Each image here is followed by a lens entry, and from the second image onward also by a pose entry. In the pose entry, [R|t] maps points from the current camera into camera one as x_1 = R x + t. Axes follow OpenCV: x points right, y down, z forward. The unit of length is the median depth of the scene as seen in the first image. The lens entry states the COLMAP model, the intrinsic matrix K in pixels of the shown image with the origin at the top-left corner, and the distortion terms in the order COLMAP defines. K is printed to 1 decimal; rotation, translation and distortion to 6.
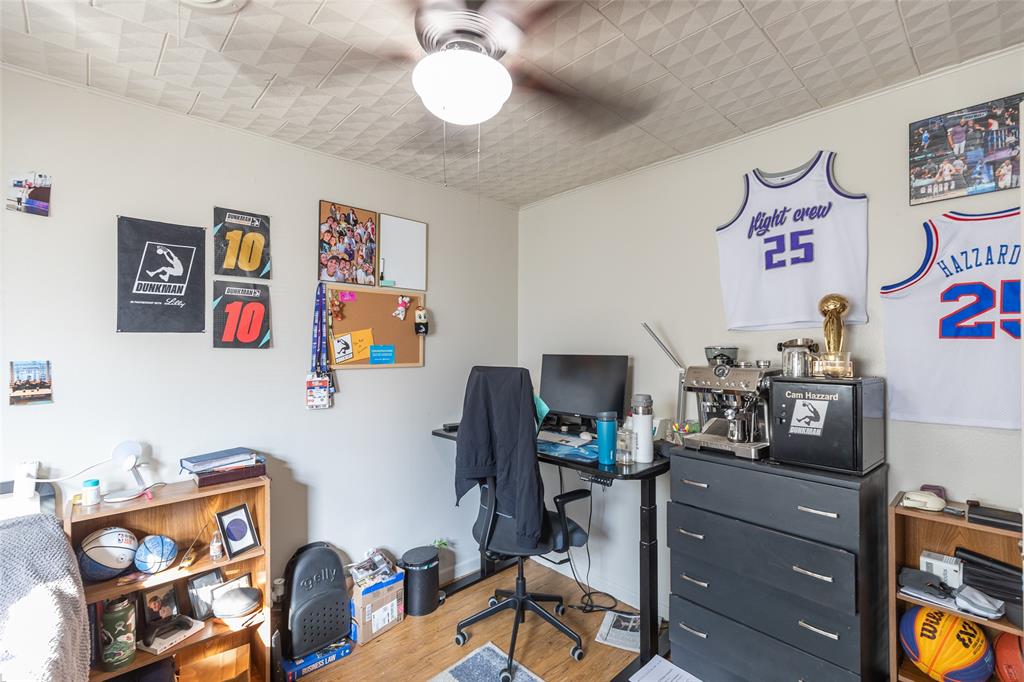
lens RADIAL K [[459.3, 0, 514.3], [0, 459.3, 342.9], [0, 0, 1]] dist [0.003936, 0.000042]
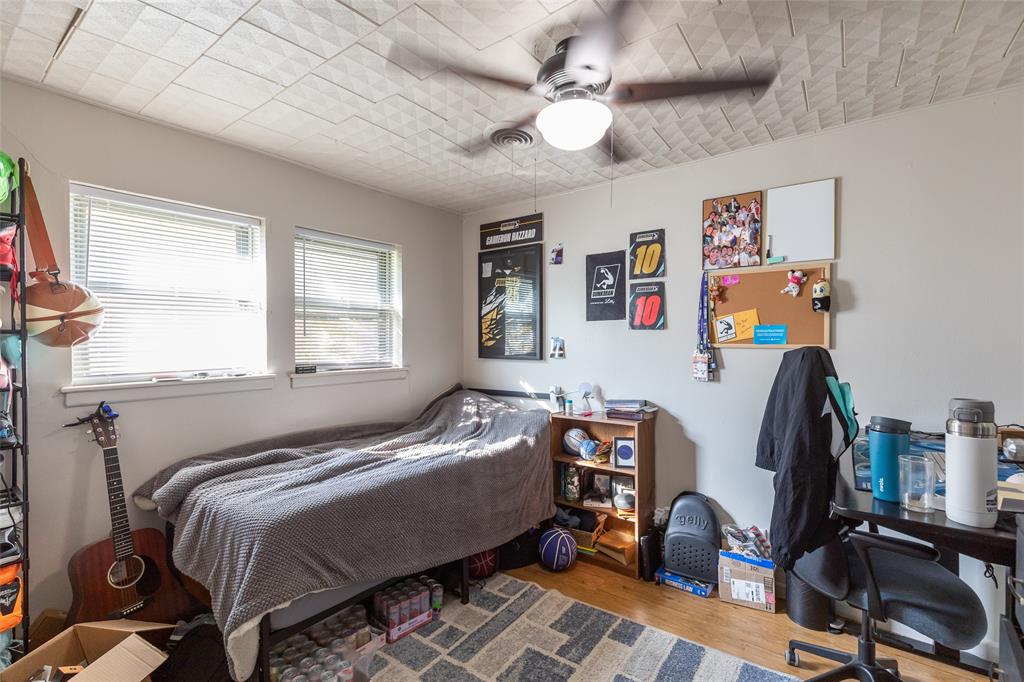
lens RADIAL K [[459.3, 0, 512.8], [0, 459.3, 341.5], [0, 0, 1]] dist [0.003936, 0.000042]
pose [[0.164849, 0.005538, -0.986303, 0.691670], [0.011196, 0.999909, 0.007486, 0.031634], [0.986255, -0.012277, 0.164772, 0.359200]]
